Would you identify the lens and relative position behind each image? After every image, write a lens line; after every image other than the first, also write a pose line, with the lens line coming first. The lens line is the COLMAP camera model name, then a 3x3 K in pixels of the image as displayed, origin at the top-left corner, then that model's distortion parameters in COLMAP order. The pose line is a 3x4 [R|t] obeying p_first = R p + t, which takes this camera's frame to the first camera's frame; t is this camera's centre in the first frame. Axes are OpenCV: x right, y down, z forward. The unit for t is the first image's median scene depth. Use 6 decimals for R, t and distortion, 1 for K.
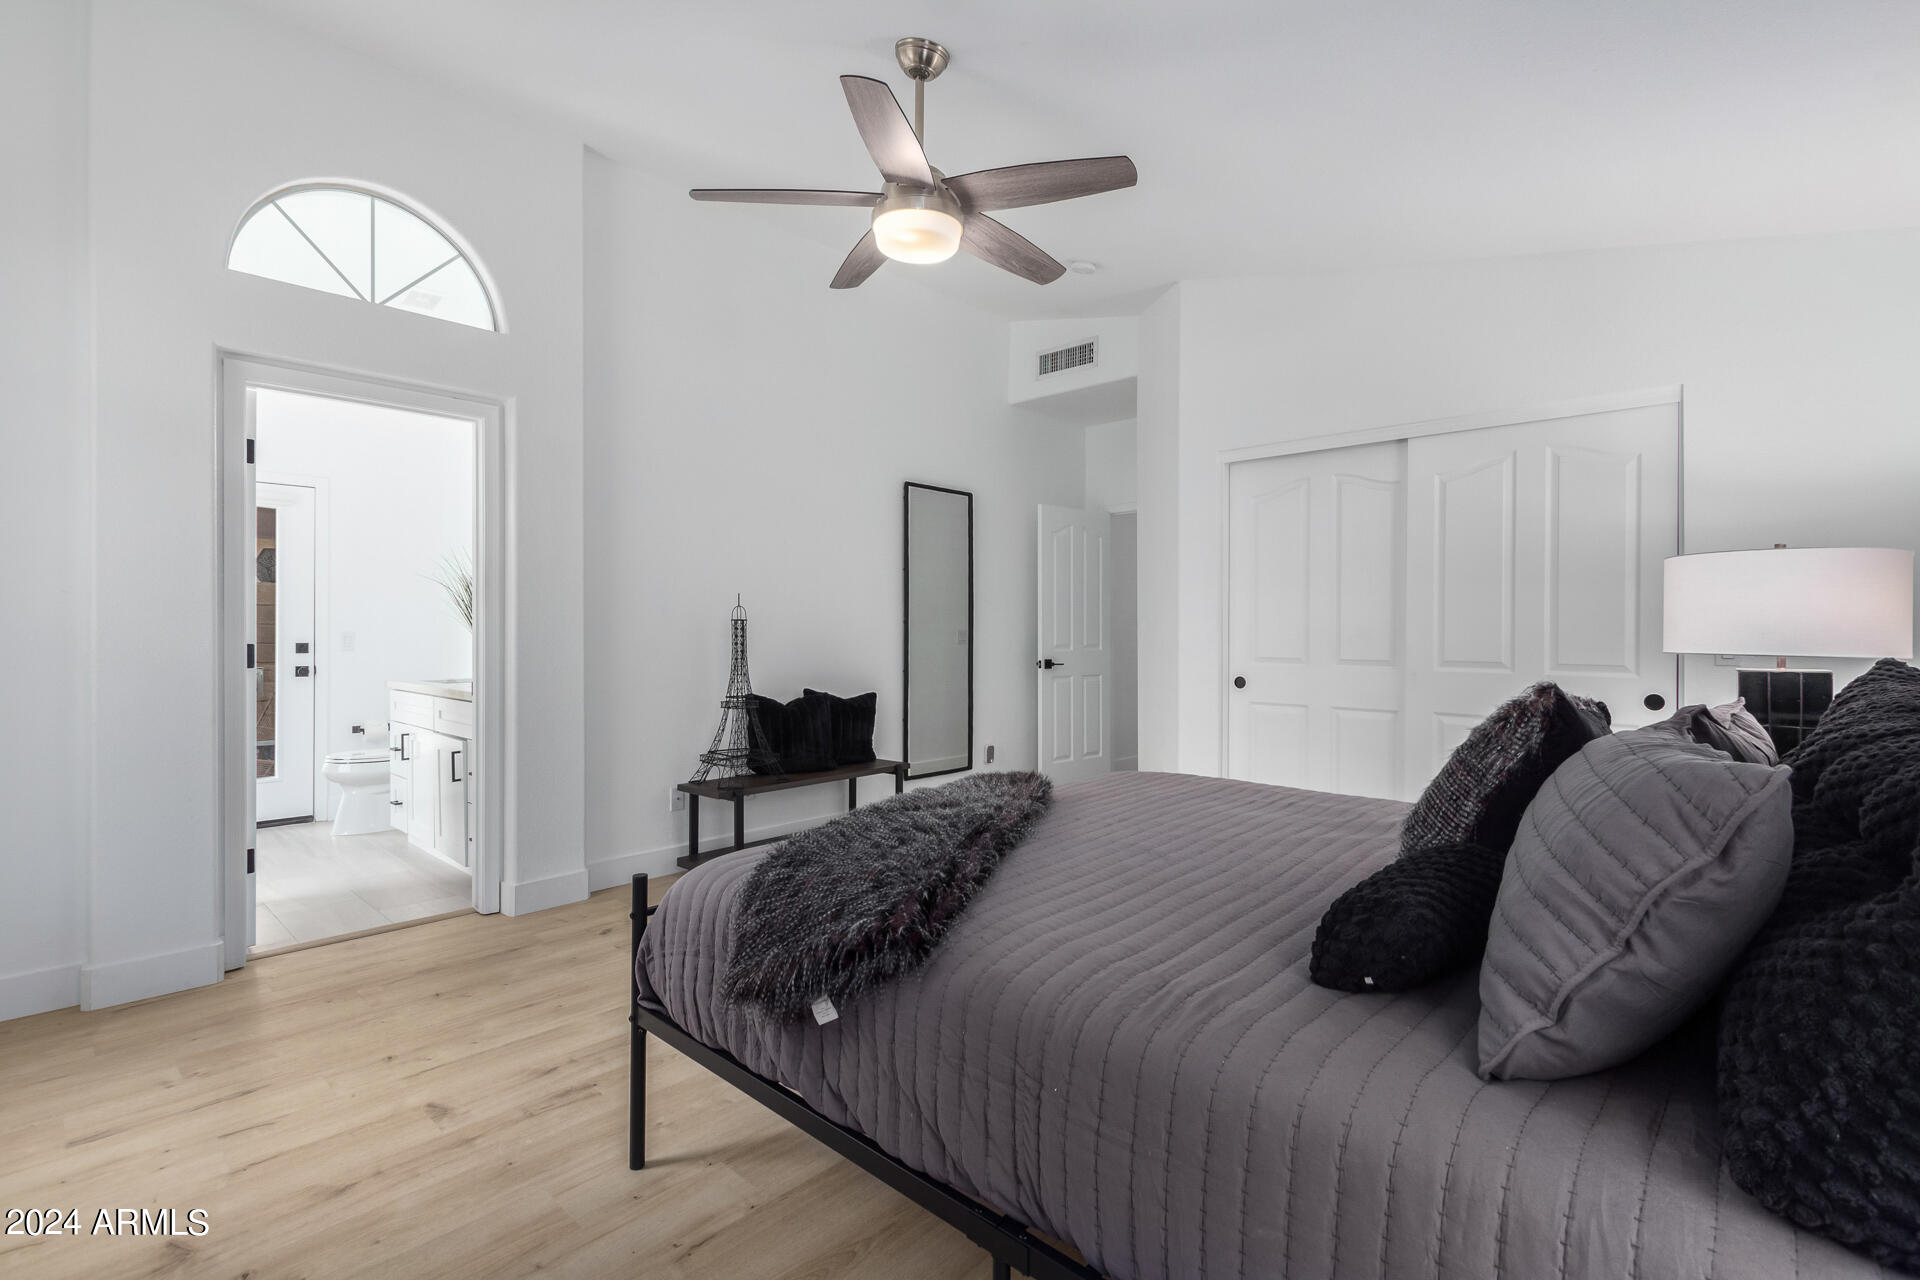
lens RADIAL K [[878.4, 0, 966.5], [0, 878.4, 637.0], [0, 0, 1]] dist [0.006778, 0.000225]
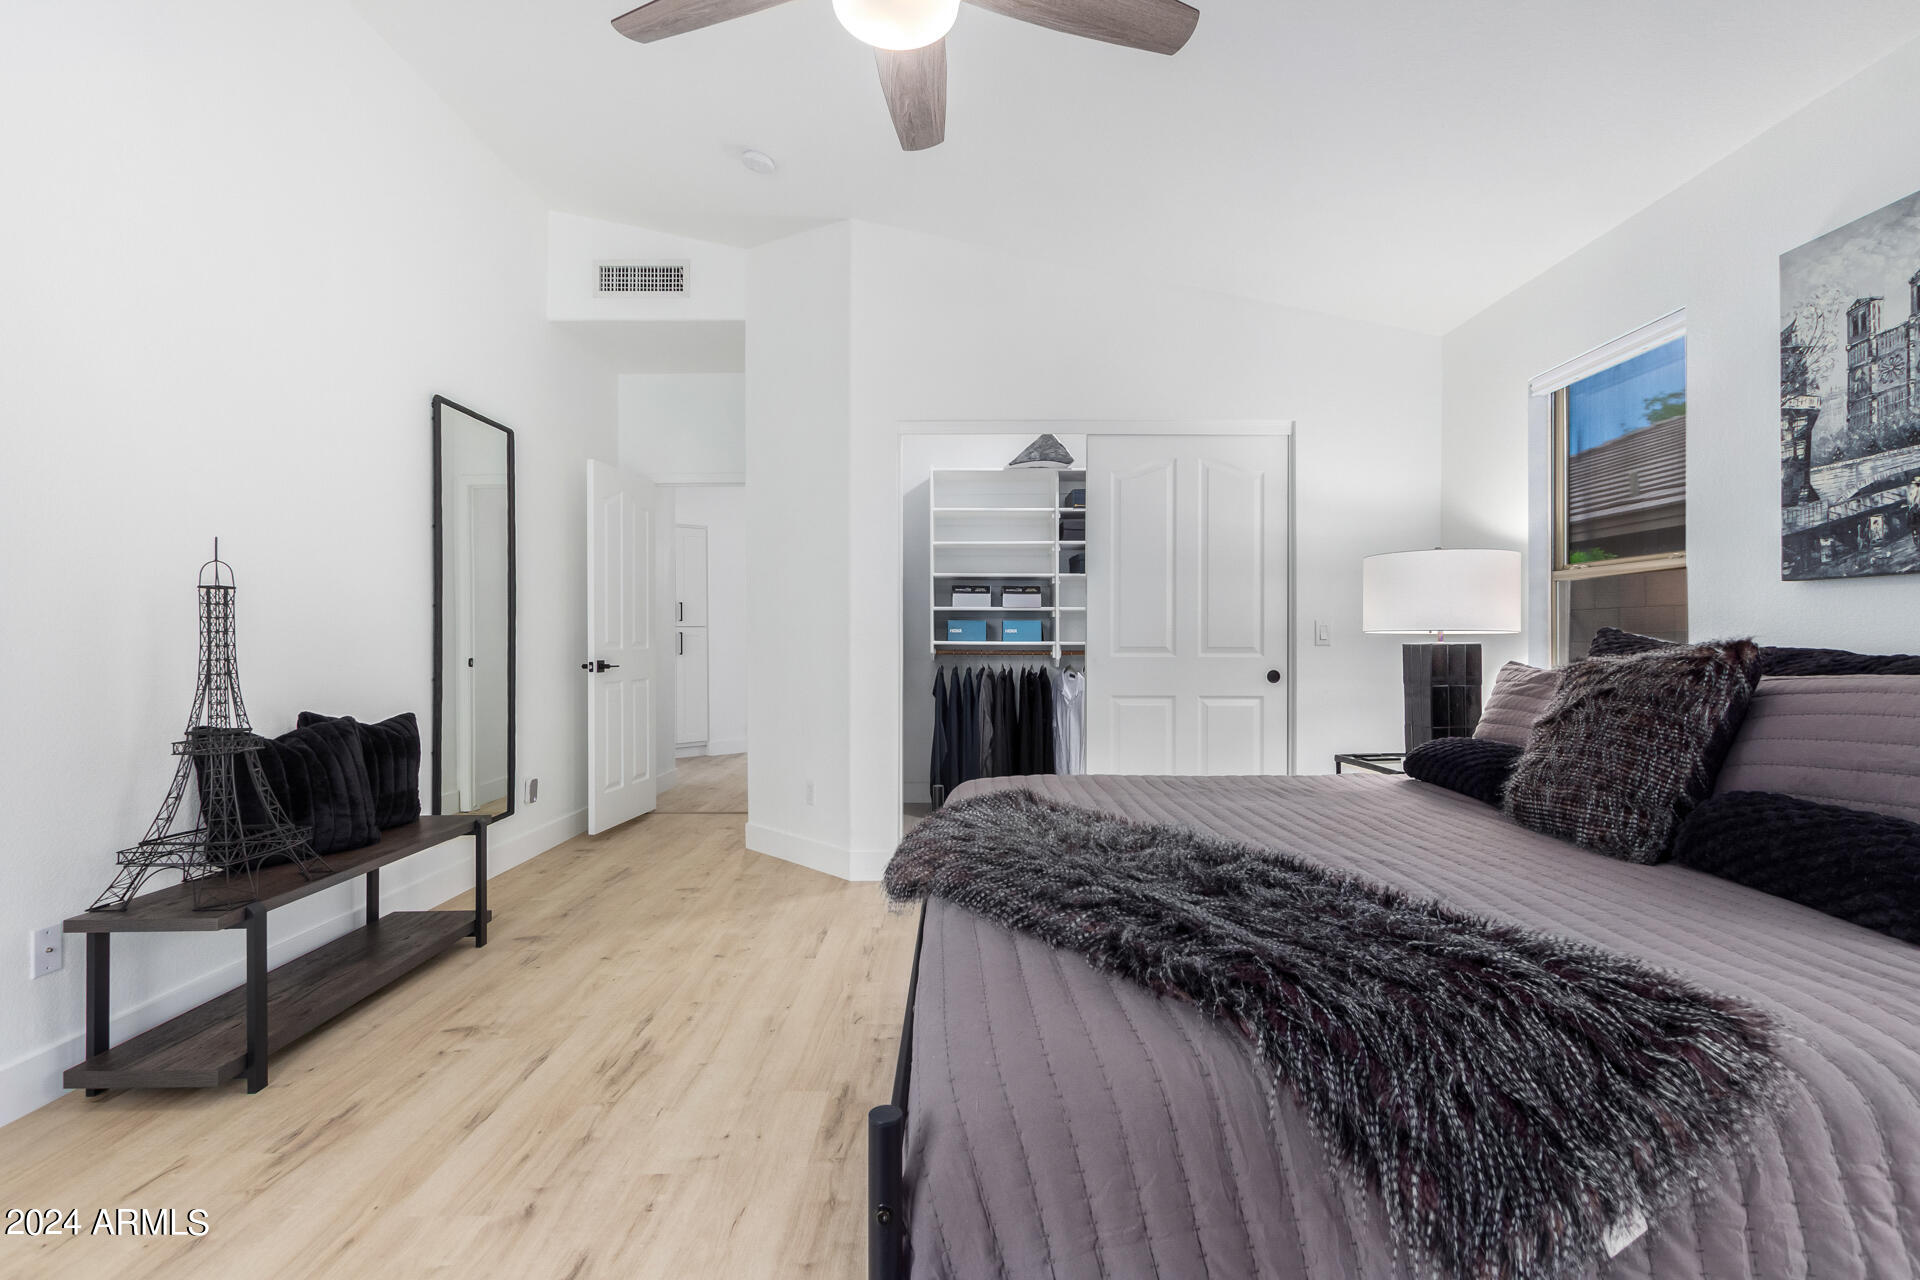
lens RADIAL K [[886.0, 0, 960.0], [0, 886.0, 640.0], [0, 0, 1]] dist [0.008440, -0.001087]
pose [[0.739113, -0.003303, 0.673573, -0.289322], [0.007437, 0.999967, -0.003257, 0.018097], [-0.673540, 0.007417, 0.739114, 0.294973]]
